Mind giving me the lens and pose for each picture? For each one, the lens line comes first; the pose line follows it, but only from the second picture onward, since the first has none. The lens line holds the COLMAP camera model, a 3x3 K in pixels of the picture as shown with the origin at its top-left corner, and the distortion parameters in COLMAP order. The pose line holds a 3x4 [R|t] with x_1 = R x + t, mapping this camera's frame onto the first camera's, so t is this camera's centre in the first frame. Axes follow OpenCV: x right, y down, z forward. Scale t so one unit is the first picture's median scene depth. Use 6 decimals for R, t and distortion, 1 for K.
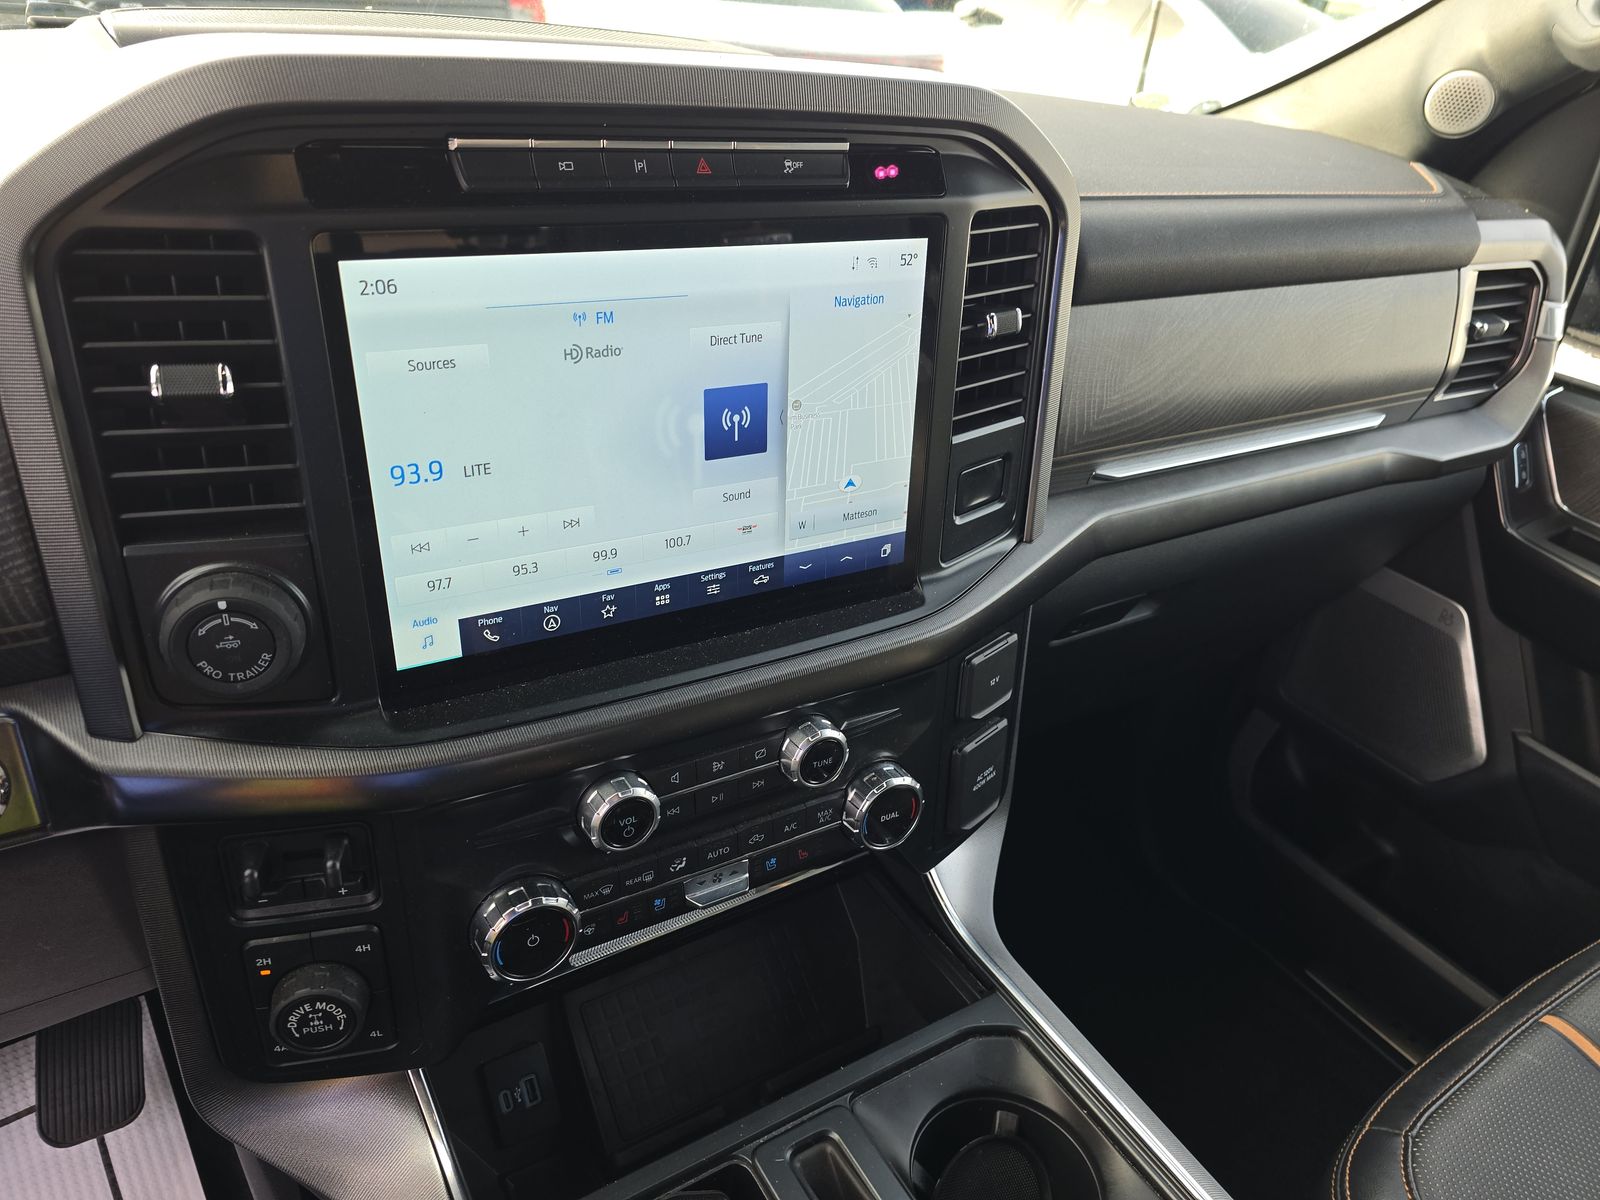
lens RADIAL K [[1076.6, 0, 805.8], [0, 1076.6, 606.6], [0, 0, 1]] dist [0.036126, -0.049429]
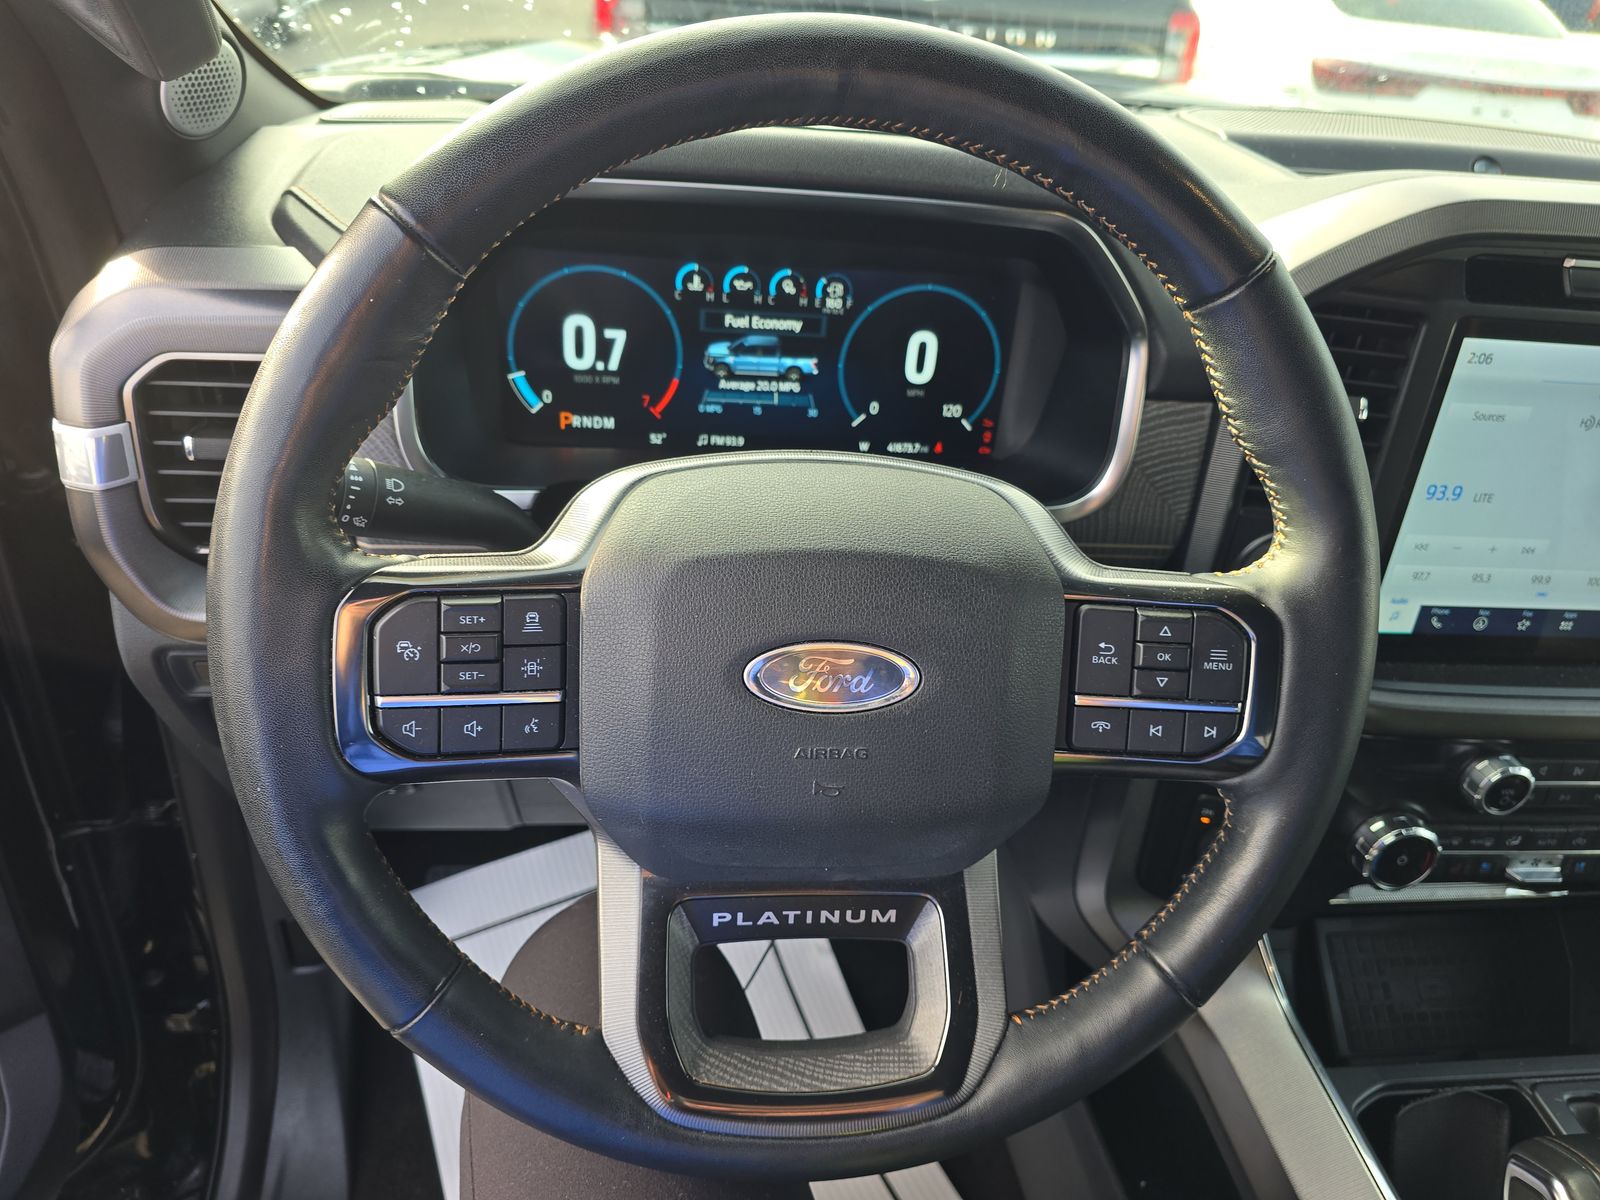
lens RADIAL K [[1076.6, 0, 805.8], [0, 1076.6, 606.6], [0, 0, 1]] dist [0.036126, -0.049429]
pose [[0.899641, 0.224490, -0.374501, -0.473801], [-0.224600, 0.973458, 0.043986, 0.117080], [0.374435, 0.044541, 0.926183, -0.472388]]
